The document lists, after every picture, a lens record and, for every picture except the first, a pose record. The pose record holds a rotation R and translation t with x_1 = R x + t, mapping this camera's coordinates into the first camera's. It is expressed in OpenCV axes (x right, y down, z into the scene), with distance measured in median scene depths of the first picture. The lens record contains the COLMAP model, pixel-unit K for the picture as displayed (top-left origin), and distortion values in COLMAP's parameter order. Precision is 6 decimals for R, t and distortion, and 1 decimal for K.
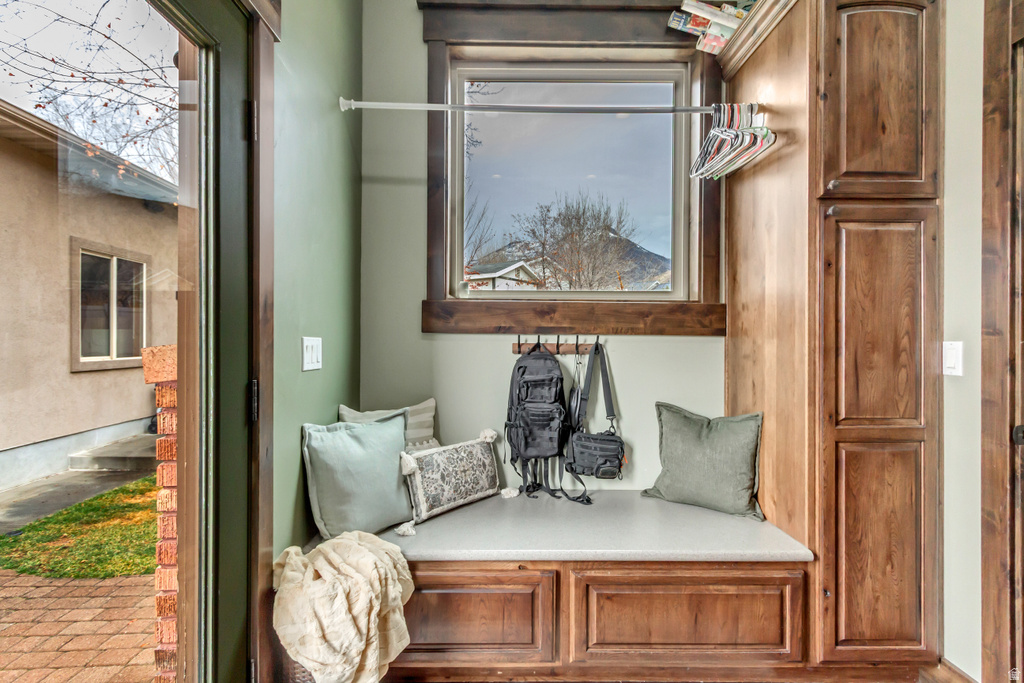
lens RADIAL K [[473.8, 0, 508.1], [0, 473.8, 342.8], [0, 0, 1]] dist [0.003210, -0.003021]
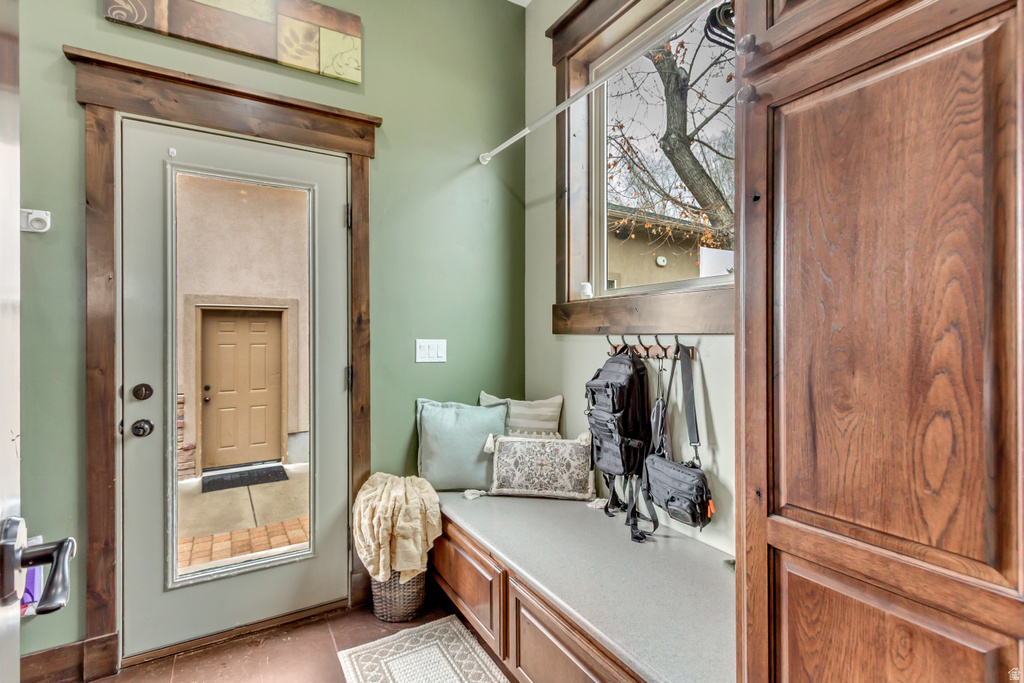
lens RADIAL K [[473.8, 0, 504.9], [0, 473.8, 337.5], [0, 0, 1]] dist [0.003210, -0.003021]
pose [[0.494533, -0.005304, -0.869143, 0.838720], [-0.001064, 0.999977, -0.006708, -0.007172], [0.869158, 0.004242, 0.494516, 0.428583]]
